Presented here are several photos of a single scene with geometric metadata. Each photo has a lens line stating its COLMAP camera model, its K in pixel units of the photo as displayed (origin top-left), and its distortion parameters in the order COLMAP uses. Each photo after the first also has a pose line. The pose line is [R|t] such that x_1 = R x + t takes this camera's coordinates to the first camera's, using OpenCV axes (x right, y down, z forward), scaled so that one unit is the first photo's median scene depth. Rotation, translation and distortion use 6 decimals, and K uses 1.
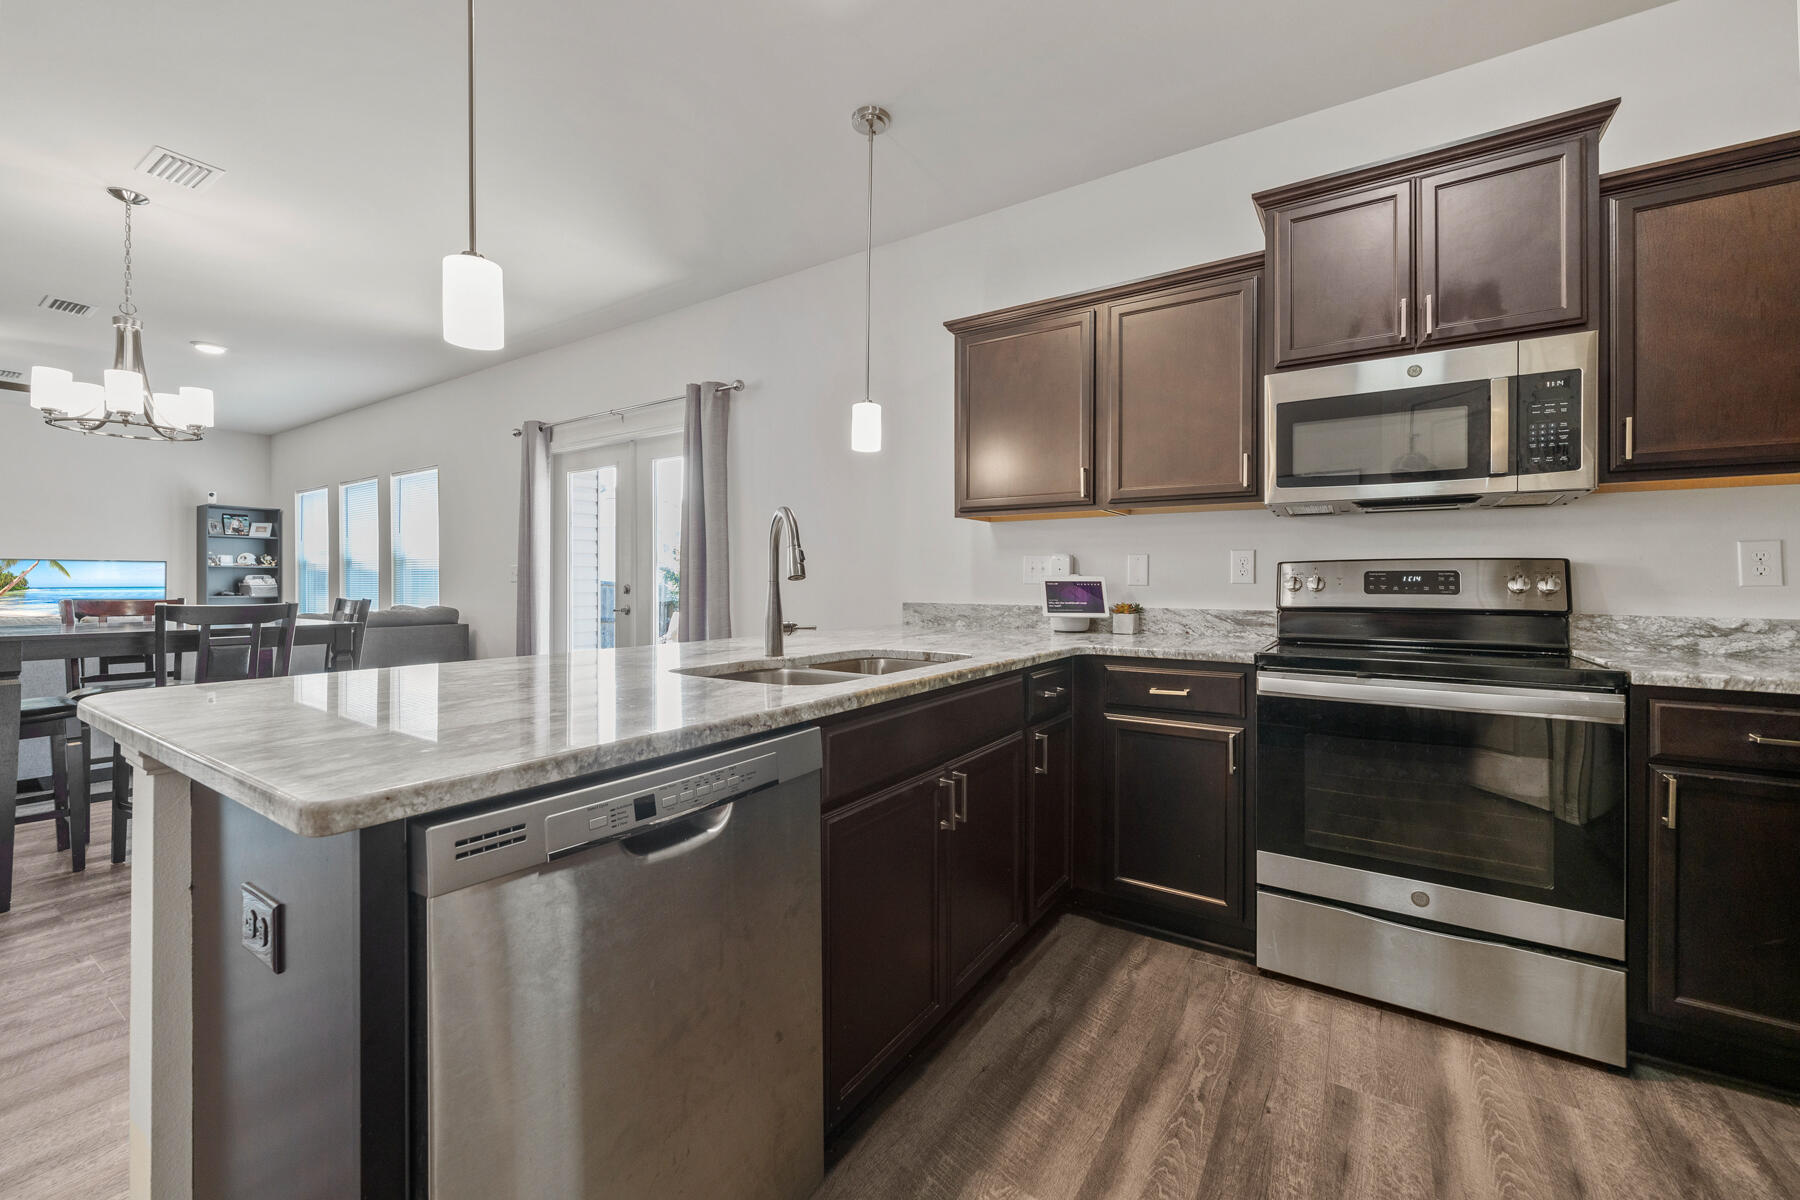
lens RADIAL K [[712.4, 0, 900.0], [0, 712.4, 600.0], [0, 0, 1]] dist [-0.000624, -0.000055]
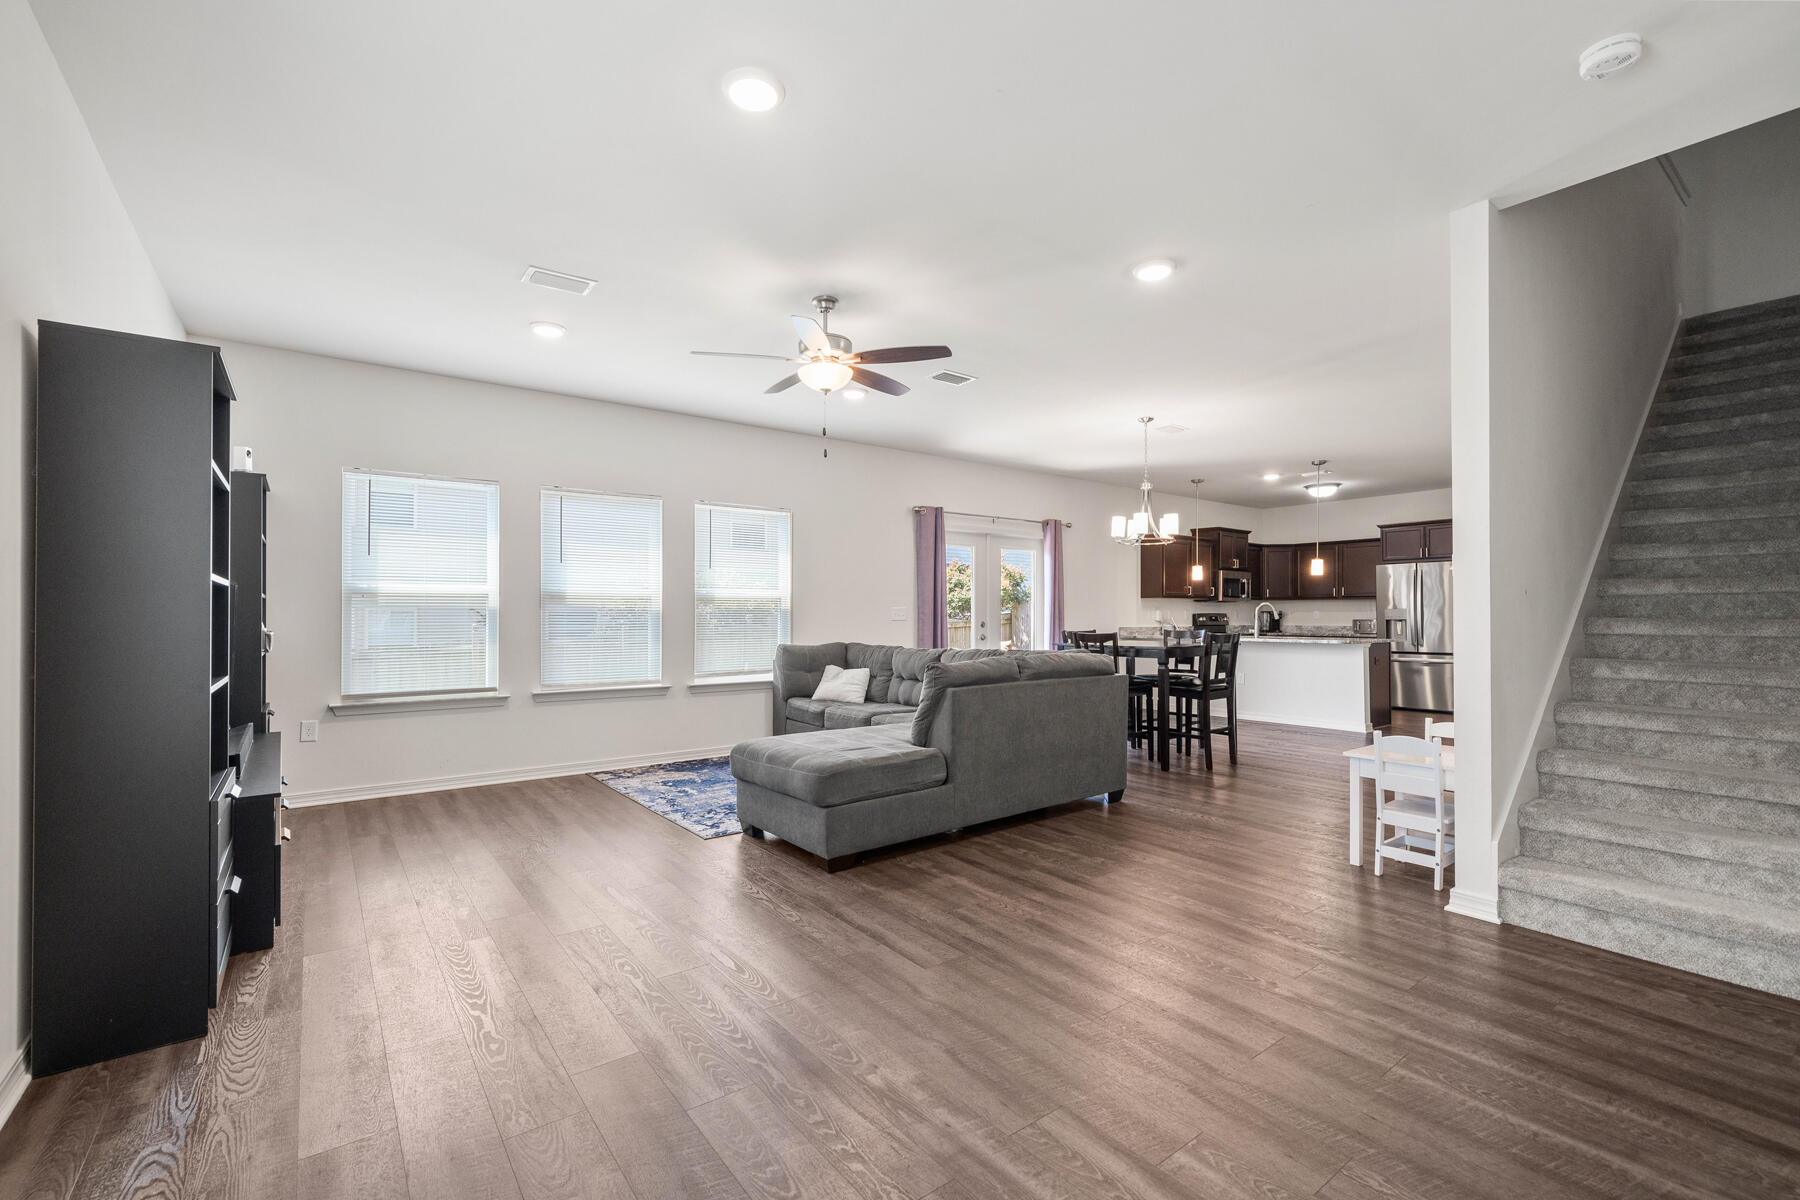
lens RADIAL K [[779.9, 0, 900.0], [0, 779.9, 600.0], [0, 0, 1]] dist [0.000070, -0.000001]
pose [[0.345606, 0.012733, 0.938294, -4.398268], [0.014574, 0.999714, -0.018935, -0.079673], [-0.938267, 0.020219, 0.345321, 1.170886]]
